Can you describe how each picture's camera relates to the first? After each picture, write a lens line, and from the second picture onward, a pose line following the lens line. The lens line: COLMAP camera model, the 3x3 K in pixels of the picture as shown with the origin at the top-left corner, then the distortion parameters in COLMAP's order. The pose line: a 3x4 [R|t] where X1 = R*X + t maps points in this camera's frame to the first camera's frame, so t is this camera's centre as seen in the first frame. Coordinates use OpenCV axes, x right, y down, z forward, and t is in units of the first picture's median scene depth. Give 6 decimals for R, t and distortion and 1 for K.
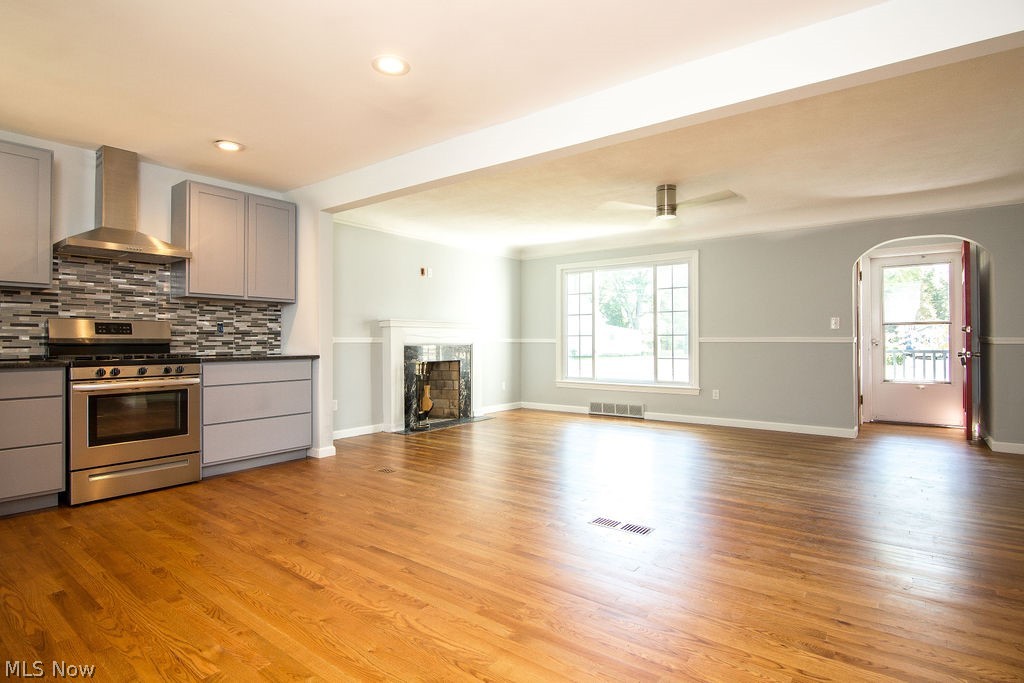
lens RADIAL K [[514.7, 0, 494.8], [0, 514.7, 330.8], [0, 0, 1]] dist [-0.018277, -0.000947]
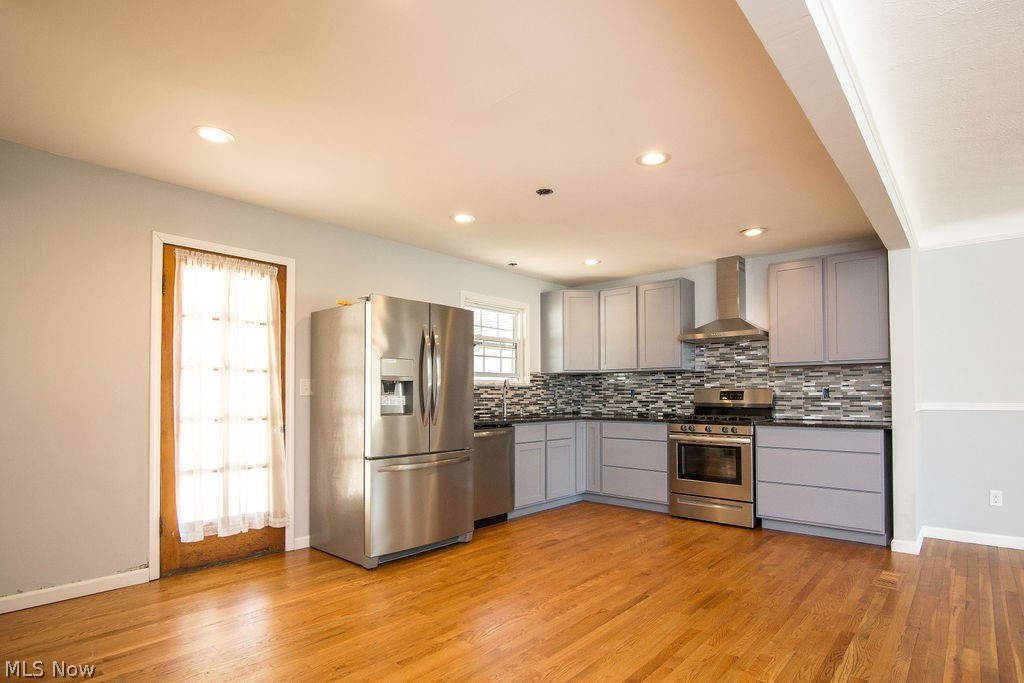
lens RADIAL K [[514.7, 0, 525.2], [0, 514.7, 385.0], [0, 0, 1]] dist [-0.018277, -0.000947]
pose [[-0.035812, -0.018959, -0.999179, 0.518506], [0.018471, 0.999637, -0.019630, -0.013137], [0.999188, -0.019158, -0.035449, 0.454472]]
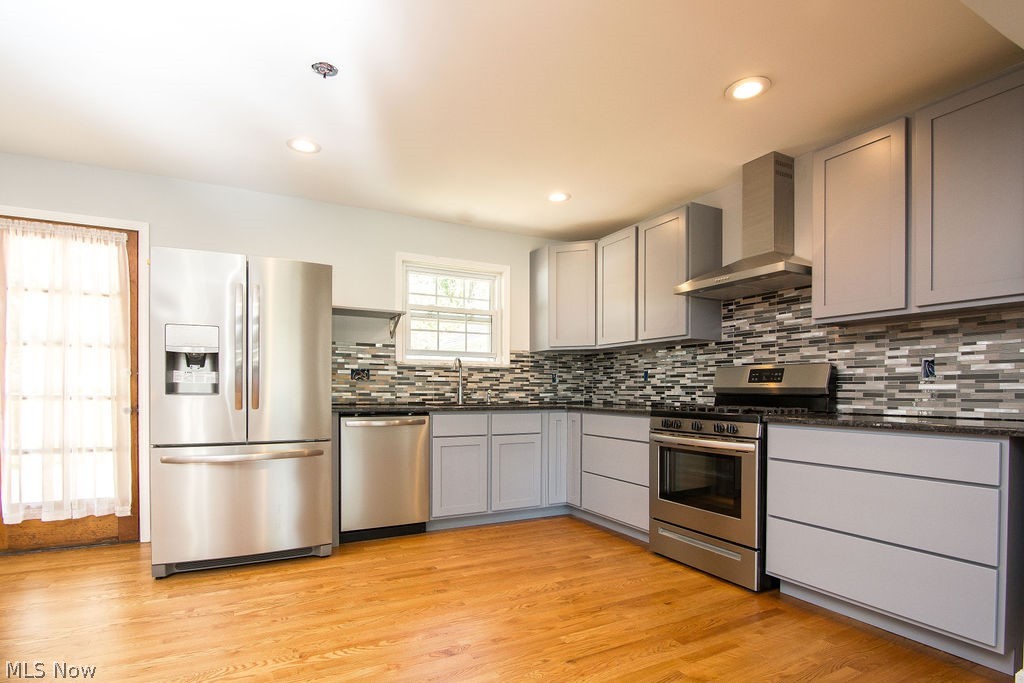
lens RADIAL K [[514.7, 0, 488.1], [0, 514.7, 388.8], [0, 0, 1]] dist [-0.018277, -0.000947]
pose [[-0.415842, -0.002822, -0.909433, 0.174983], [0.012712, 0.999879, -0.008915, 0.016414], [0.909348, -0.015267, -0.415756, 0.820842]]
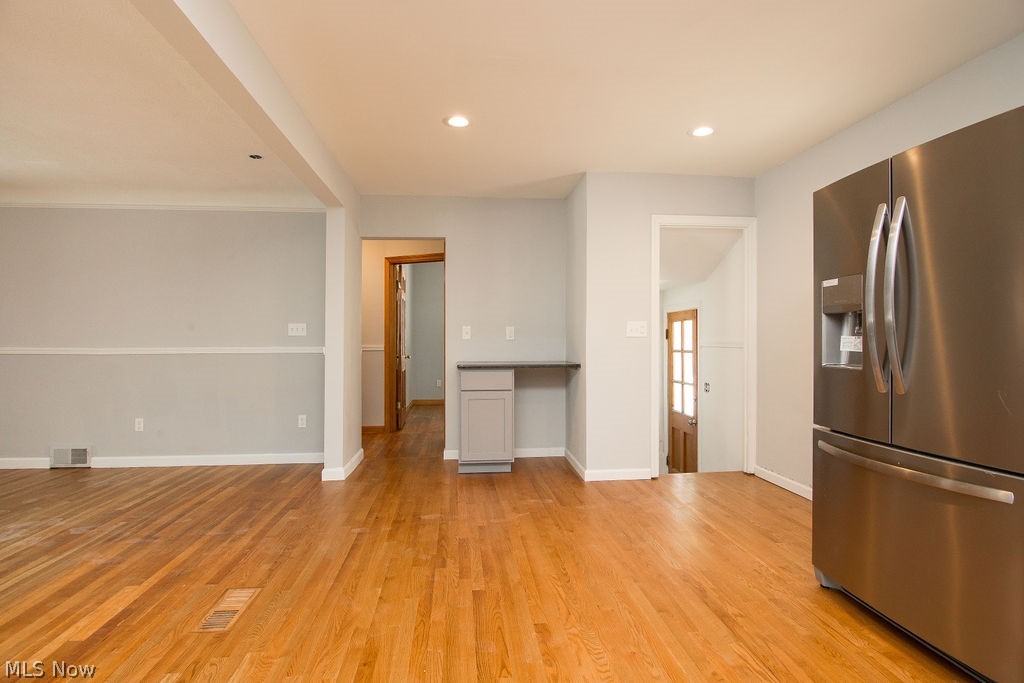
lens RADIAL K [[534.5, 0, 515.1], [0, 534.5, 339.0], [0, 0, 1]] dist [-0.025762, 0.000605]
pose [[-0.707713, 0.004239, 0.706488, -0.379710], [-0.011662, 0.999776, -0.017682, -0.001610], [-0.706404, -0.020753, -0.707504, 0.802983]]
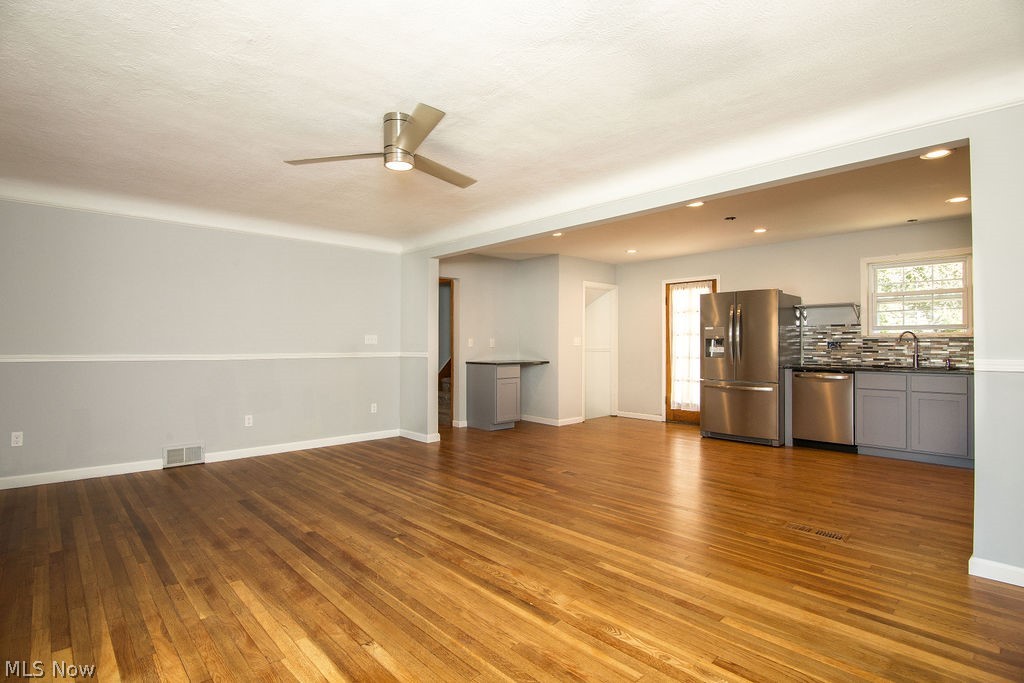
lens RADIAL K [[514.7, 0, 542.7], [0, 514.7, 339.3], [0, 0, 1]] dist [-0.018277, -0.000947]
pose [[-0.996370, 0.001552, 0.085116, 0.104522], [-0.001270, 0.999452, -0.033087, 0.010193], [-0.085121, -0.033075, -0.995822, 1.683650]]
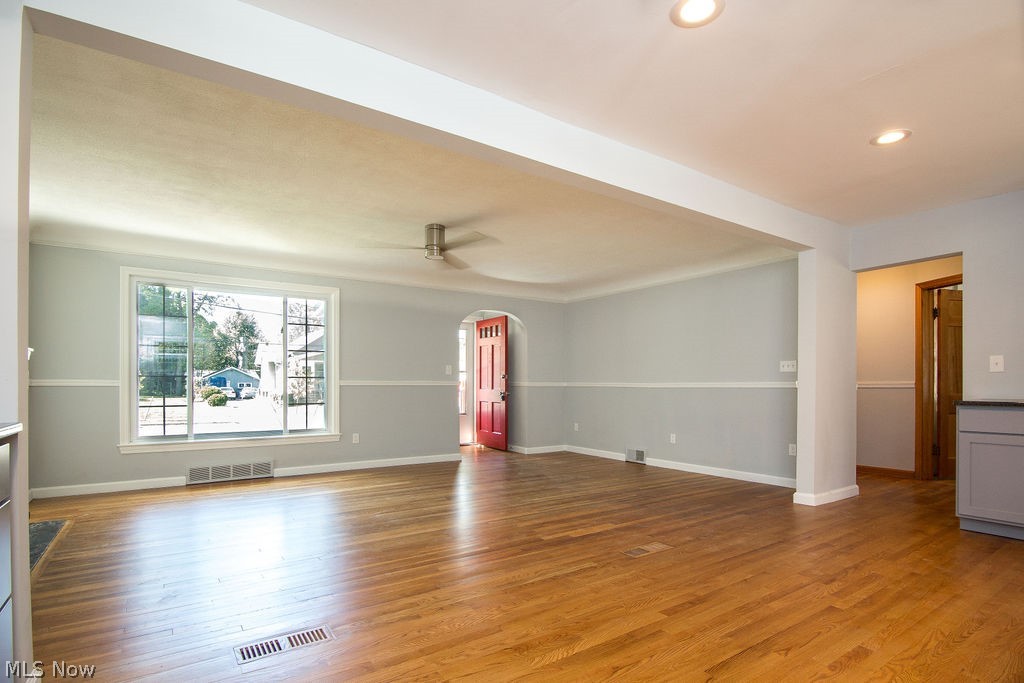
lens RADIAL K [[514.7, 0, 490.1], [0, 514.7, 372.0], [0, 0, 1]] dist [-0.018277, -0.000947]
pose [[0.315426, 0.025378, 0.948611, -0.594616], [-0.020799, 0.999587, -0.019826, 0.015686], [-0.948722, -0.013476, 0.315824, 0.623703]]
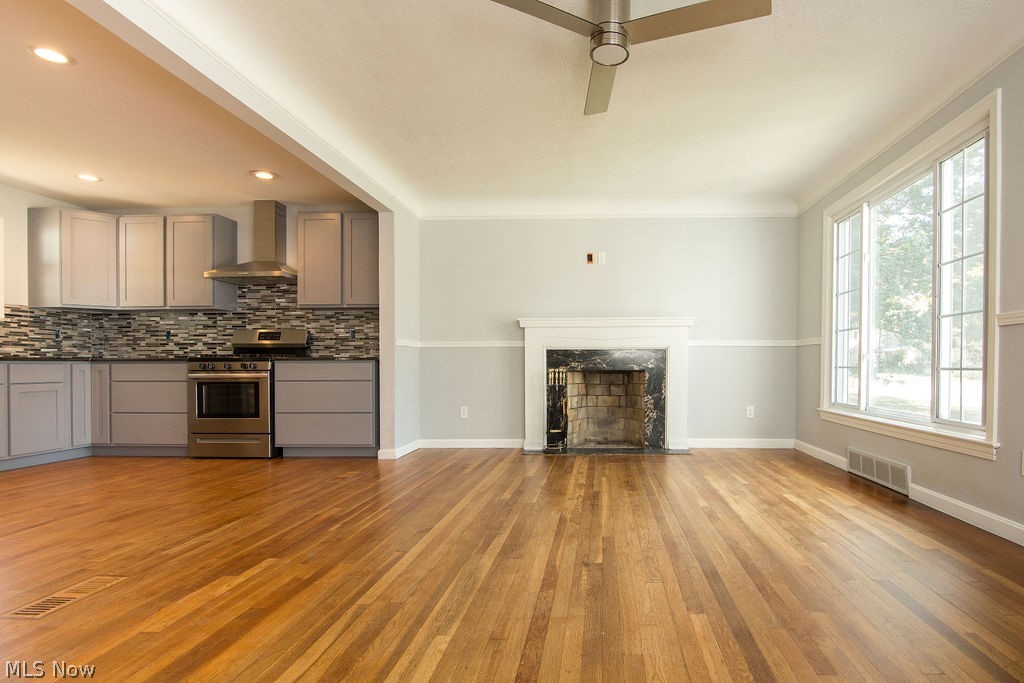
lens RADIAL K [[514.7, 0, 581.1], [0, 514.7, 371.6], [0, 0, 1]] dist [-0.018277, -0.000947]
pose [[0.610238, 0.010051, -0.792155, 0.718216], [0.016693, 0.999534, 0.025541, 0.059978], [0.792043, -0.028810, 0.609786, 0.725776]]
